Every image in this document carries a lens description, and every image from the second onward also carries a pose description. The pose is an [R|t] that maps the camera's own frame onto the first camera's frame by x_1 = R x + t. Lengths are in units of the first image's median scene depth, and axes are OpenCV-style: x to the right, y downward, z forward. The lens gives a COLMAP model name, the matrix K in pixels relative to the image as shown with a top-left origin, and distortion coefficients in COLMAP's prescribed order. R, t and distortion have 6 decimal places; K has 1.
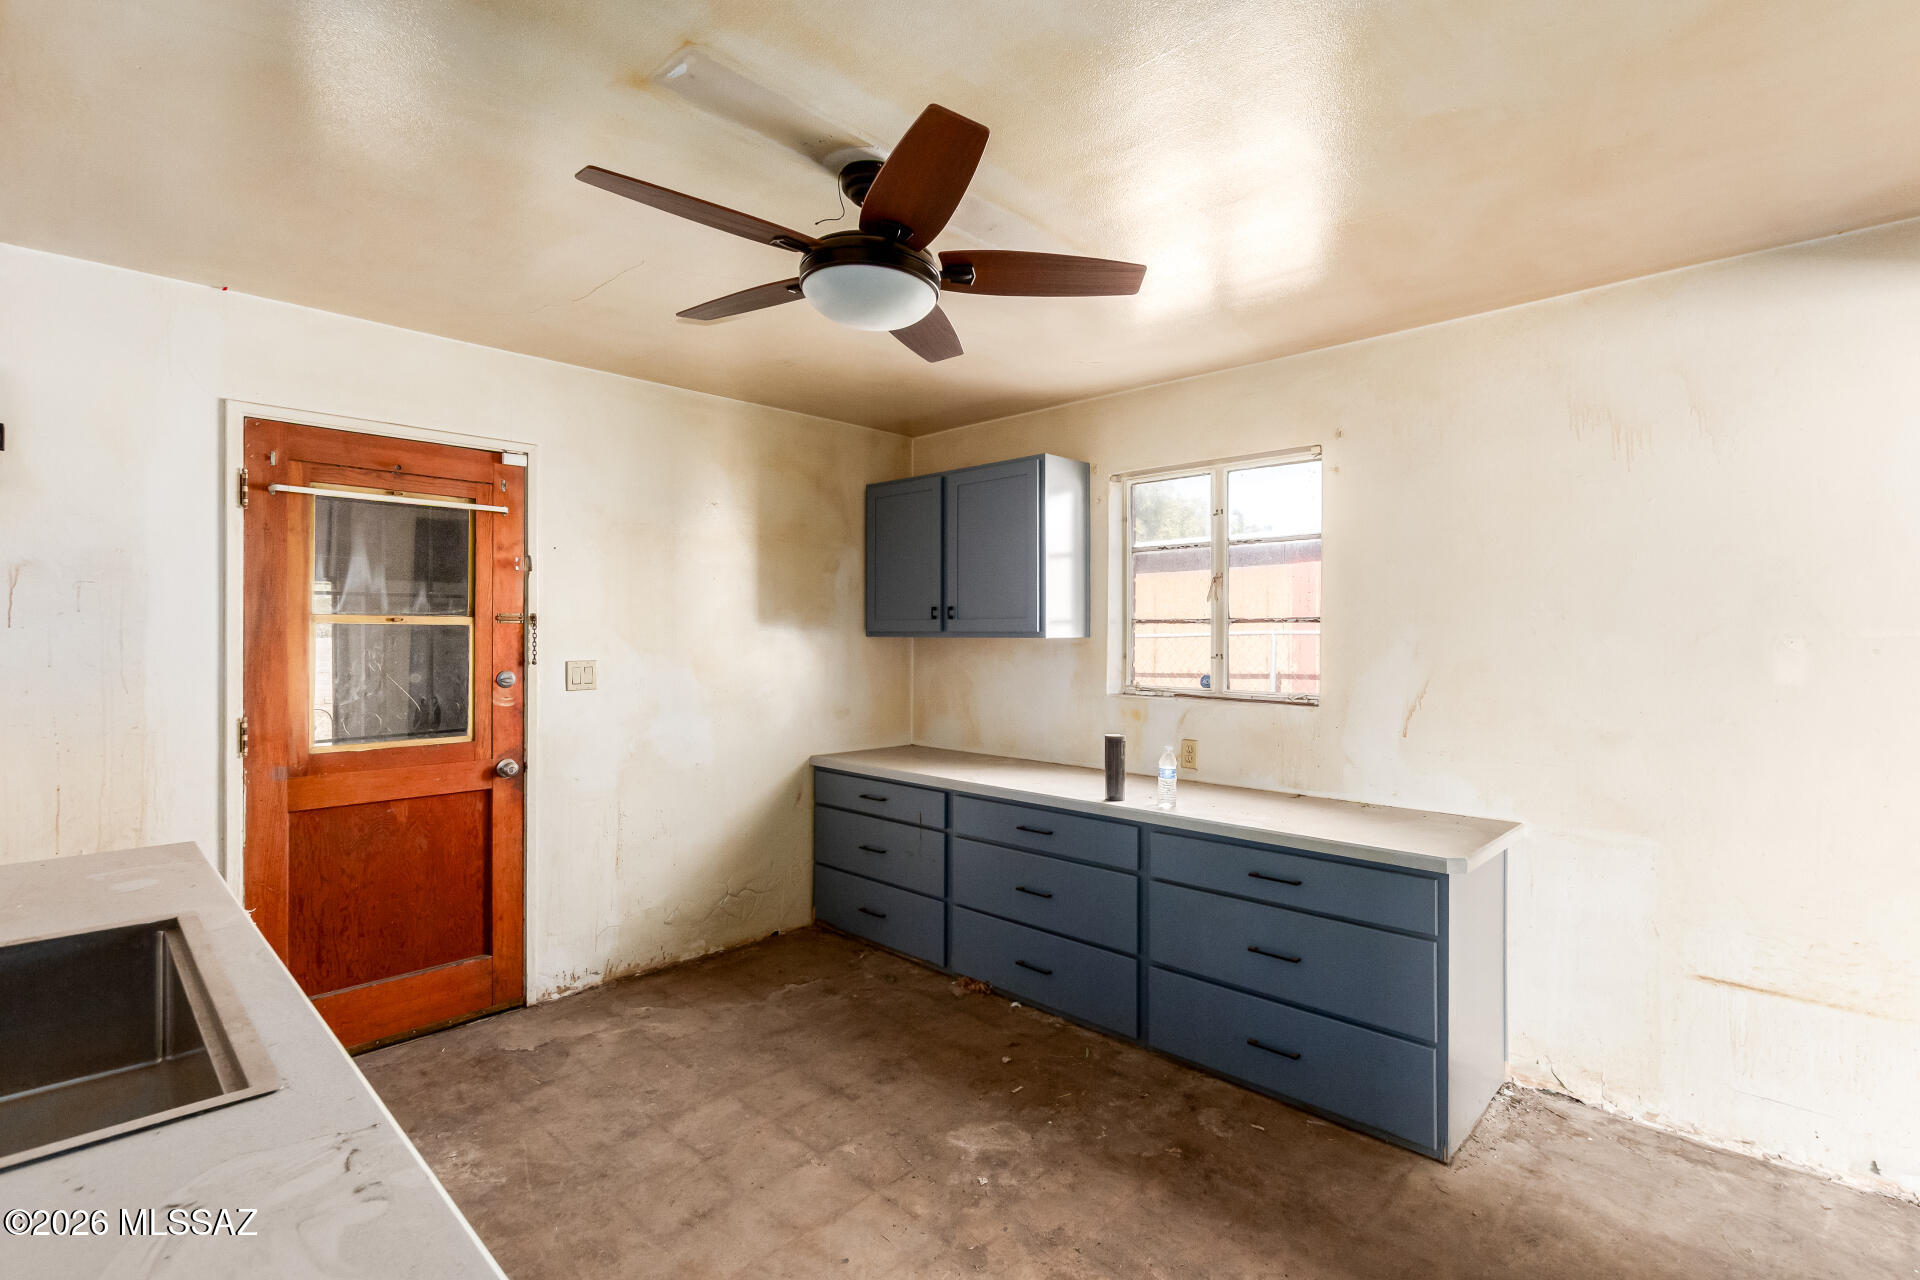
lens RADIAL K [[876.2, 0, 971.7], [0, 876.2, 632.6], [0, 0, 1]] dist [-0.002149, -0.000379]
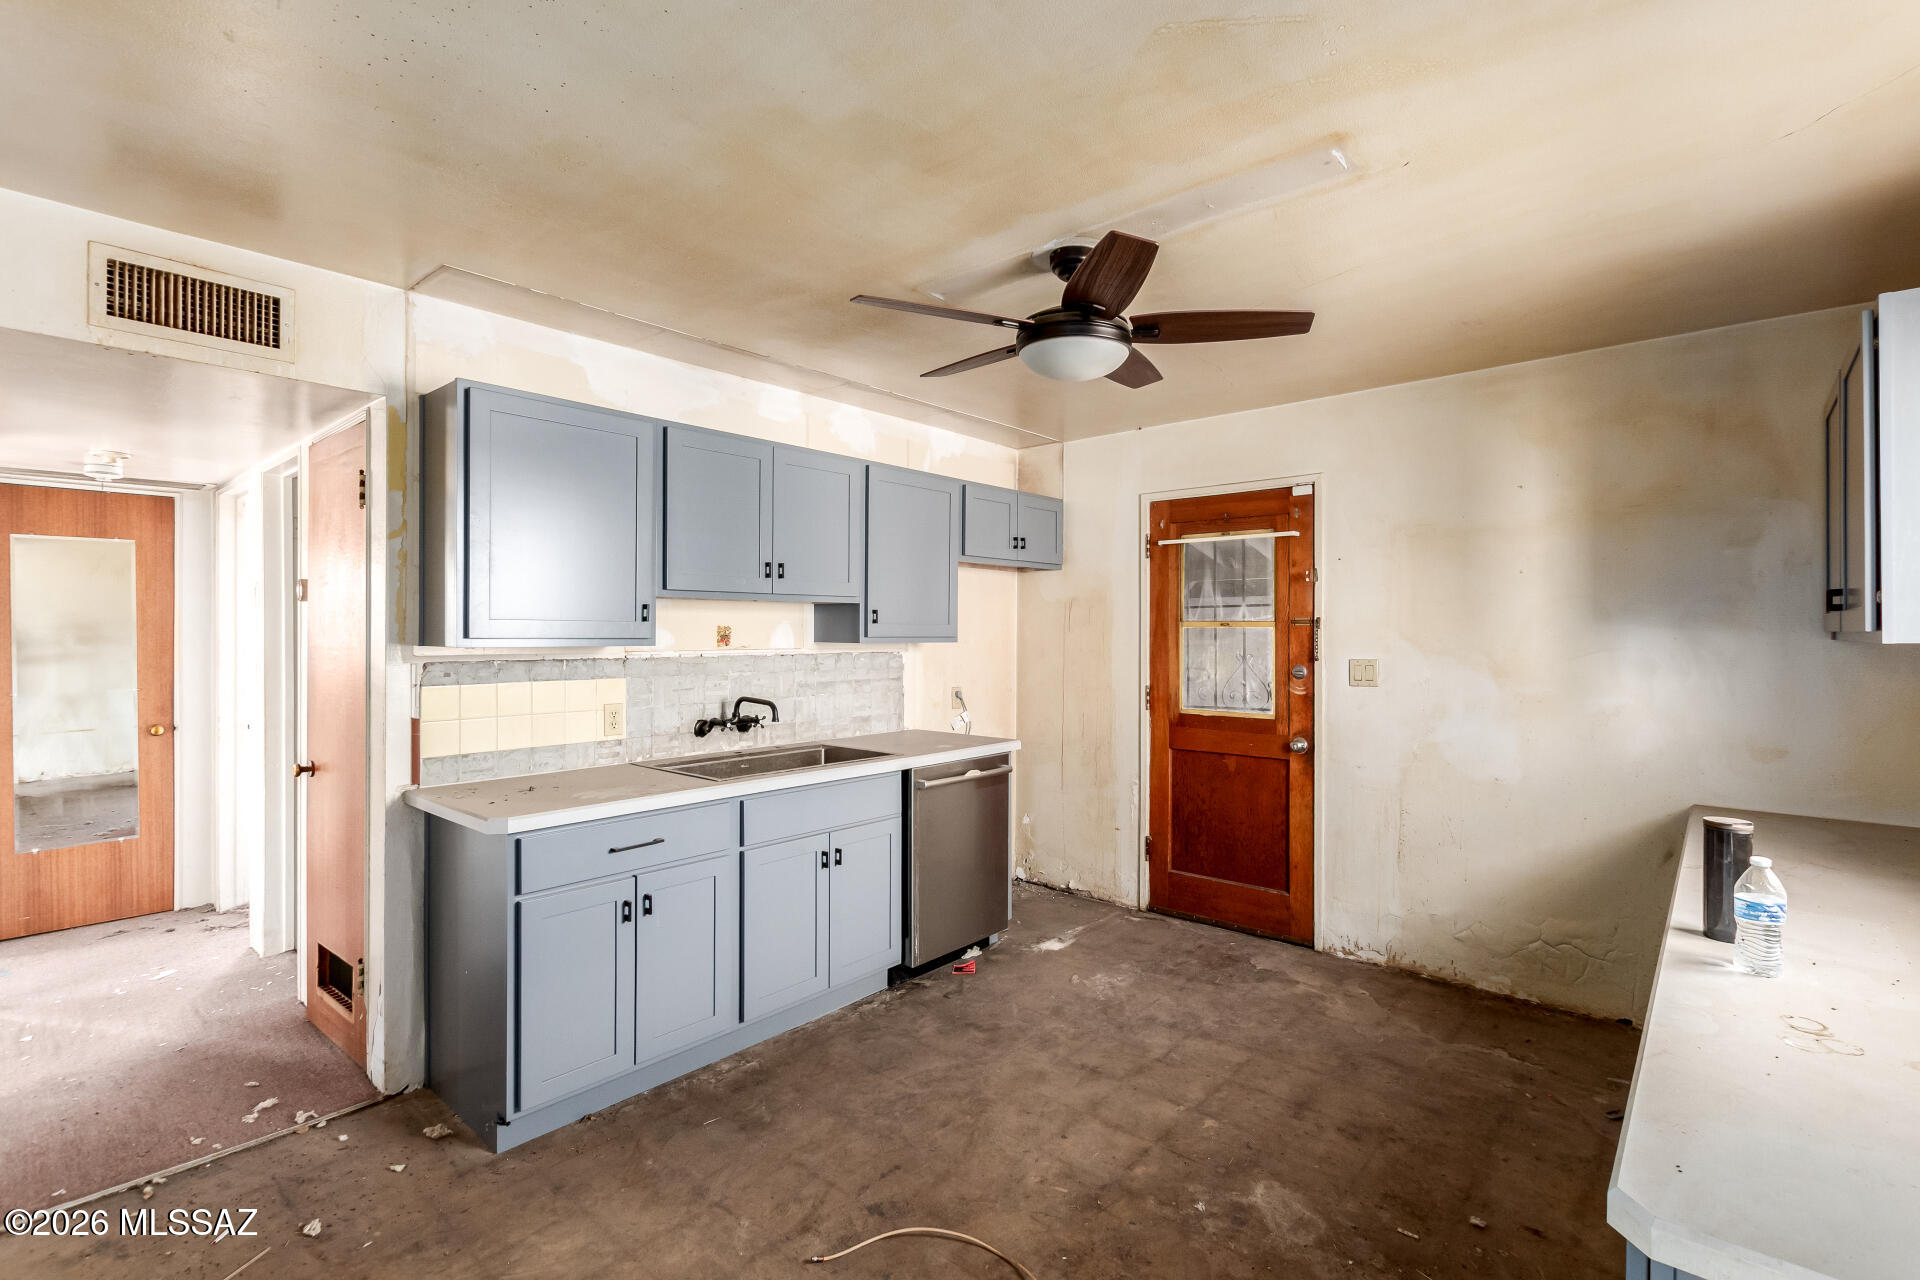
lens RADIAL K [[876.2, 0, 968.3], [0, 876.2, 628.9], [0, 0, 1]] dist [-0.002149, -0.000379]
pose [[0.048967, -0.004959, -0.998788, 0.688433], [0.000251, 0.999988, -0.004952, -0.000574], [0.998800, -0.000008, 0.048967, 0.502134]]
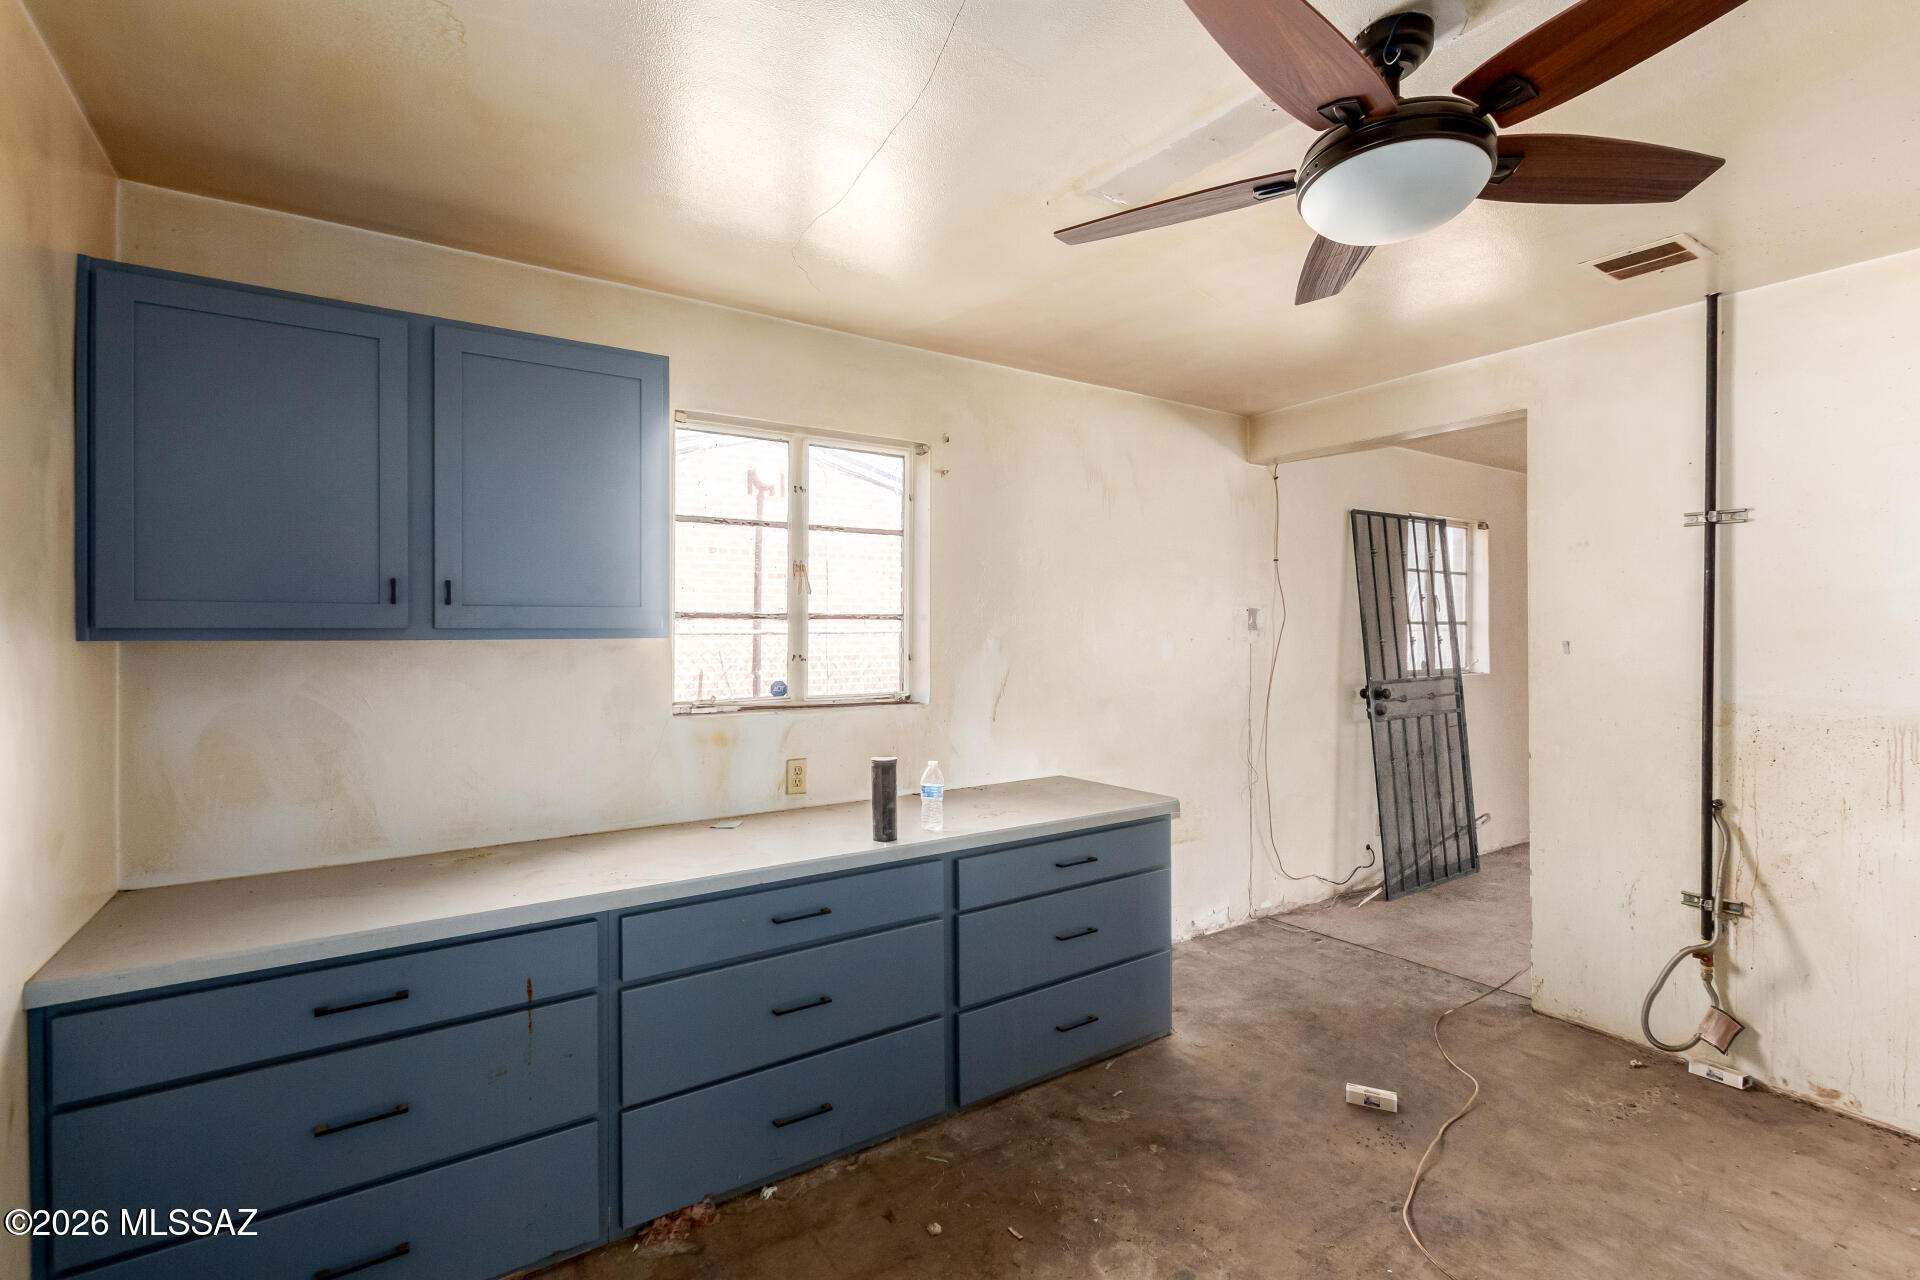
lens RADIAL K [[876.2, 0, 963.4], [0, 876.2, 631.1], [0, 0, 1]] dist [-0.002149, -0.000379]
pose [[0.212825, -0.000994, 0.977090, -0.601827], [0.002165, 0.999998, 0.000545, 0.001011], [-0.977088, 0.002000, 0.212827, 0.762761]]
